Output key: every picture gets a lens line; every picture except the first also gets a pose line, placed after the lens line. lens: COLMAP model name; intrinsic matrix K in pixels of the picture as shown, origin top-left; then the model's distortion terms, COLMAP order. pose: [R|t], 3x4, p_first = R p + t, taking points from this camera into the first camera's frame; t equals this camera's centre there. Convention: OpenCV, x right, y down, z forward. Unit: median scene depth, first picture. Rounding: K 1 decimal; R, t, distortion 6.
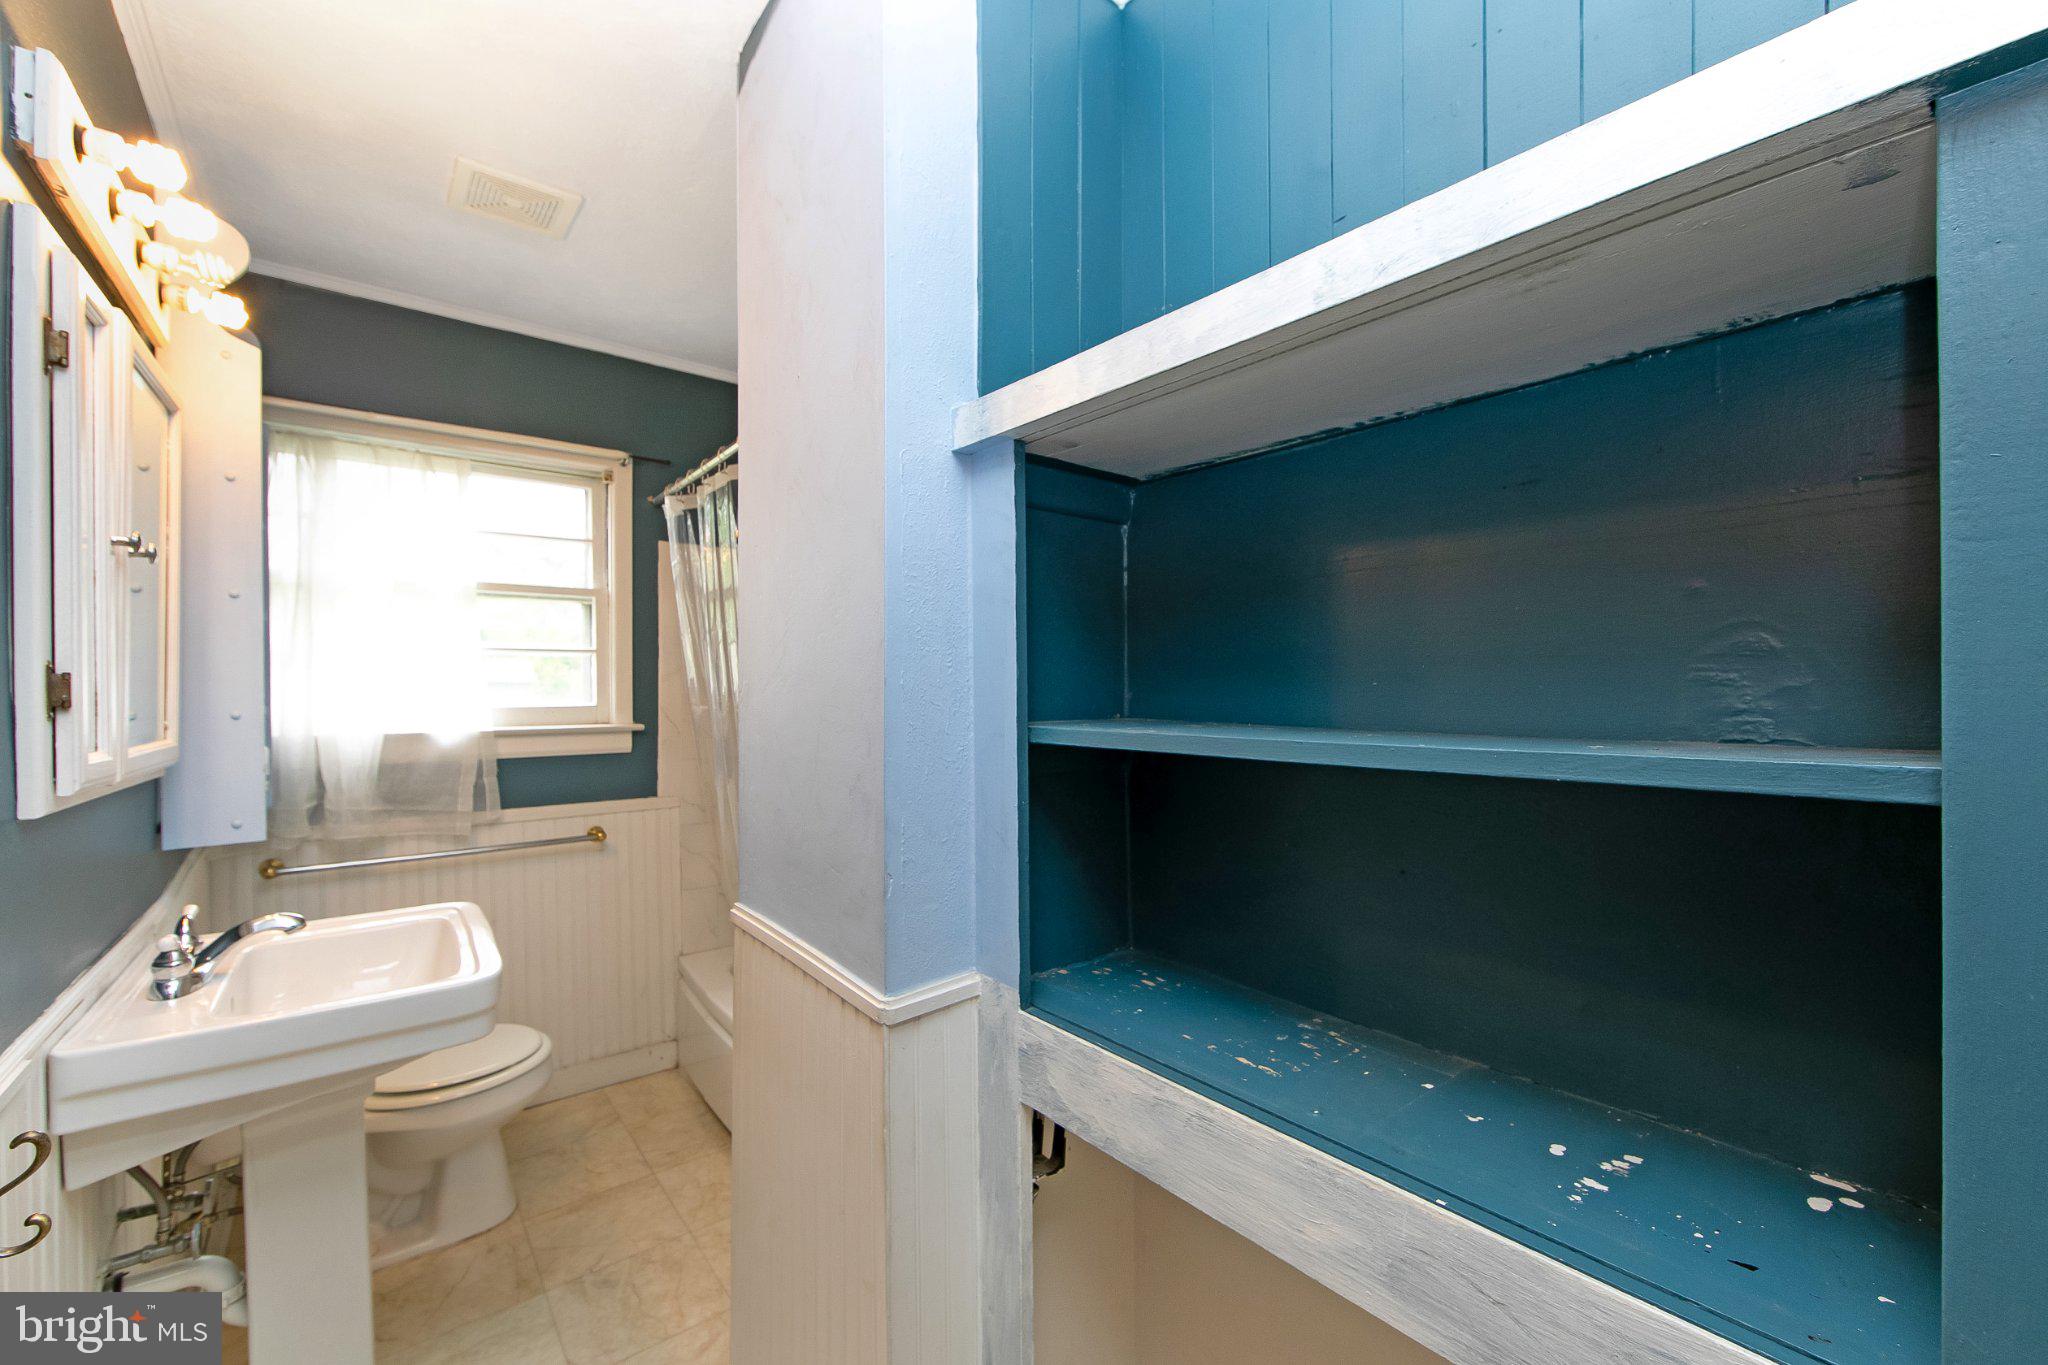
lens RADIAL K [[828.1, 0, 1019.9], [0, 828.1, 685.5], [0, 0, 1]] dist [-0.004741, -0.000575]
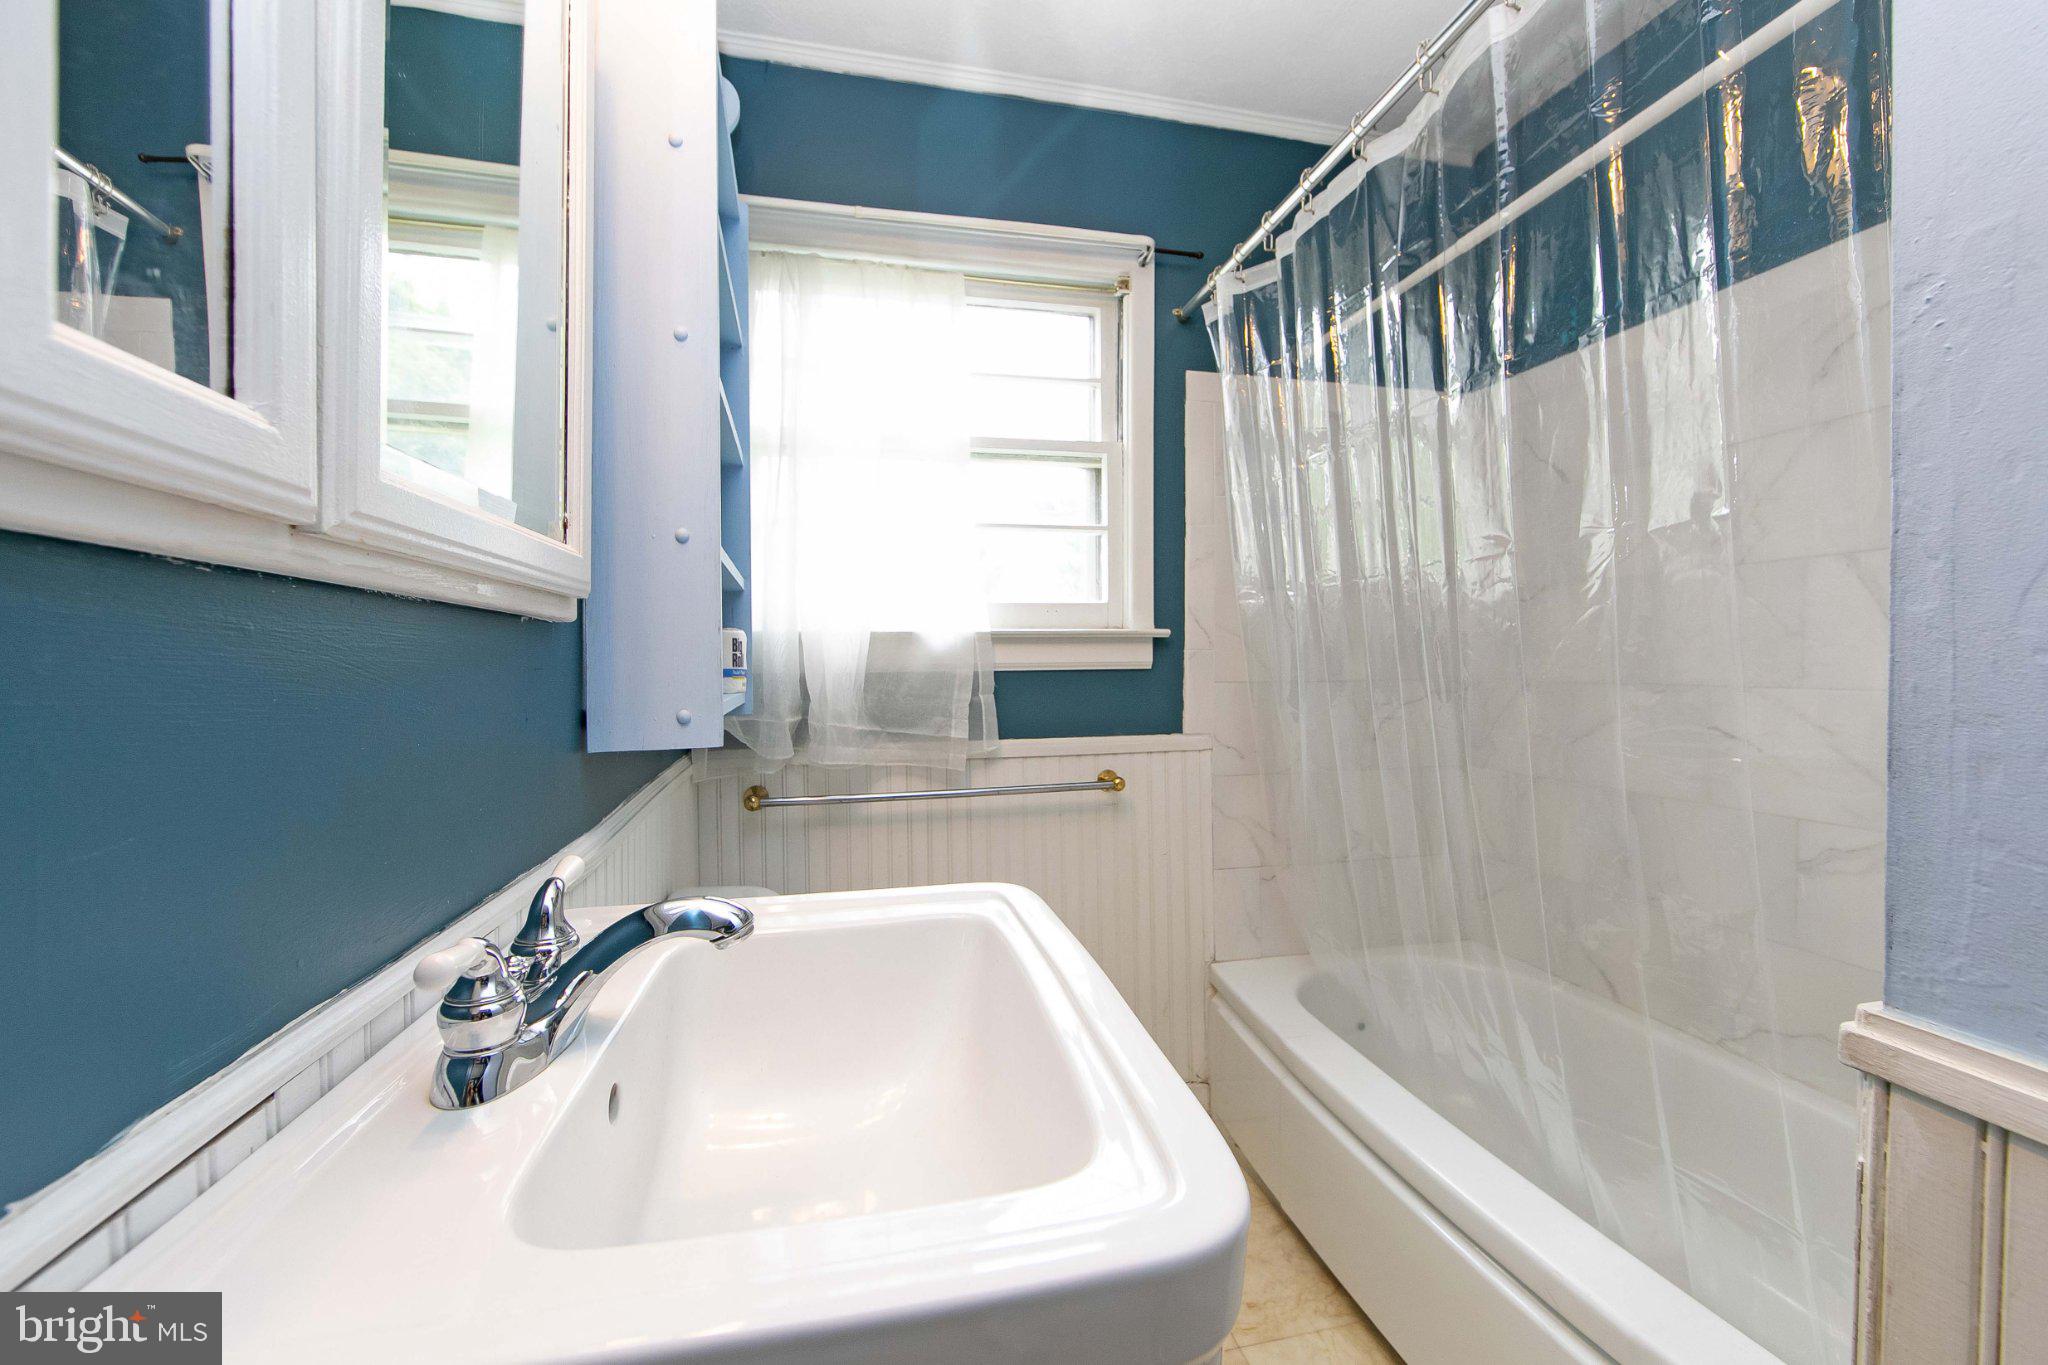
lens RADIAL K [[828.1, 0, 1050.2], [0, 828.1, 637.8], [0, 0, 1]] dist [-0.004741, -0.000575]
pose [[0.909885, -0.014662, -0.414601, -0.279929], [0.005556, 0.999716, -0.023162, 0.077397], [0.414823, 0.018771, 0.909709, 0.345311]]
